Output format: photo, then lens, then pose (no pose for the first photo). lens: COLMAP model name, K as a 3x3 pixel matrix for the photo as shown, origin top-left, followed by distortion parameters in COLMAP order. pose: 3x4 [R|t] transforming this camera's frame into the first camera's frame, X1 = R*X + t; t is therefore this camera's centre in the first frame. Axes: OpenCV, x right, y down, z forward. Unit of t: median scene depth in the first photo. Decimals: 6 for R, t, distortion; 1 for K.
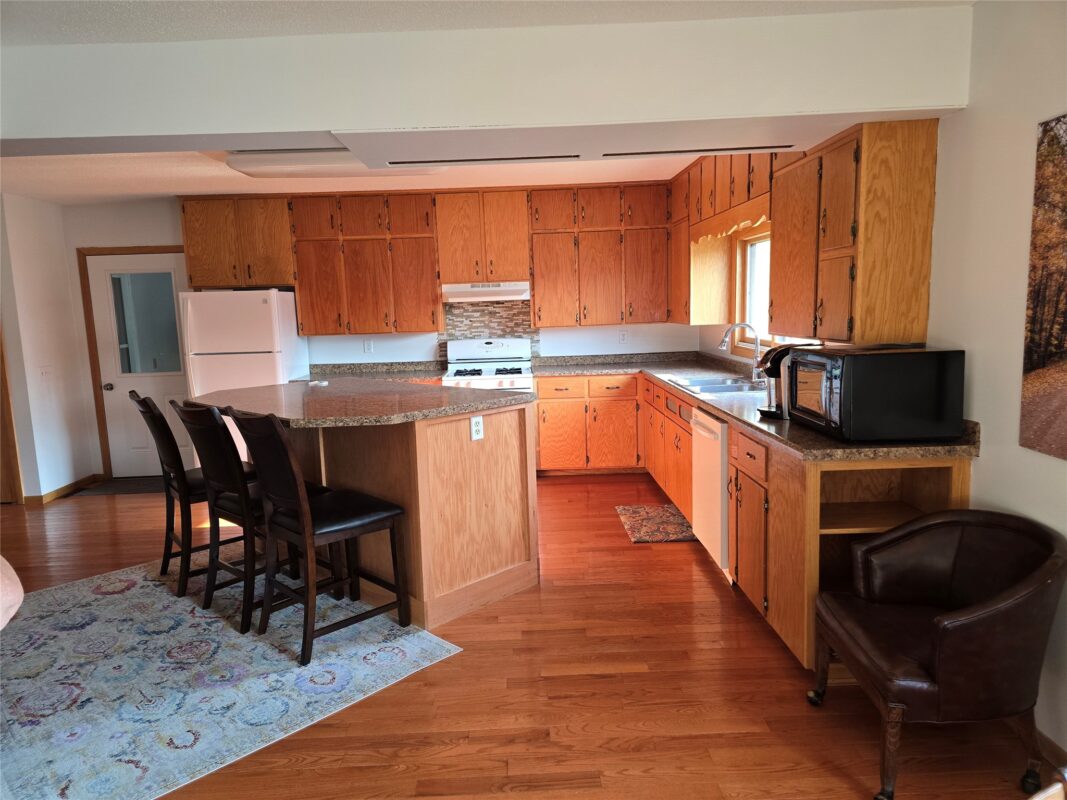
lens RADIAL K [[724.7, 0, 537.3], [0, 724.7, 402.6], [0, 0, 1]] dist [0.089764, -0.084034]
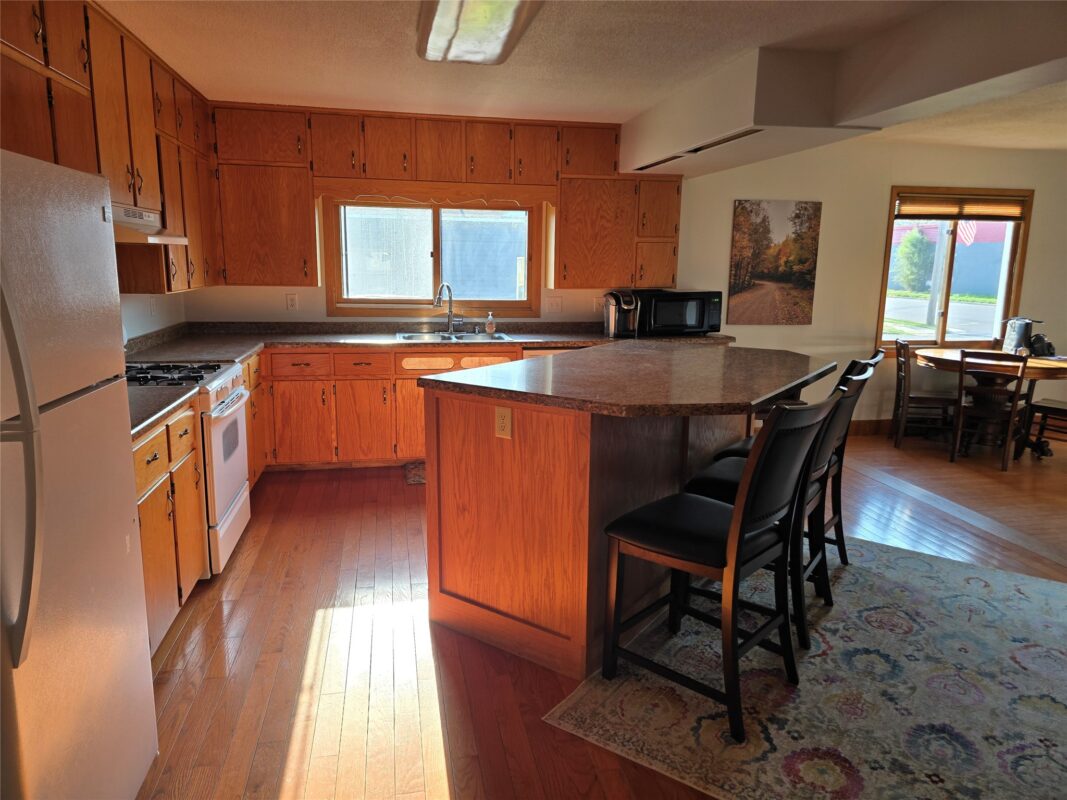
lens RADIAL K [[701.9, 0, 498.7], [0, 701.9, 401.5], [0, 0, 1]] dist [0.006526, -0.018754]
pose [[-0.138969, -0.162465, 0.976879, -1.280499], [0.131914, 0.974623, 0.180856, -0.174155], [-0.981472, 0.153997, -0.114011, 1.613583]]
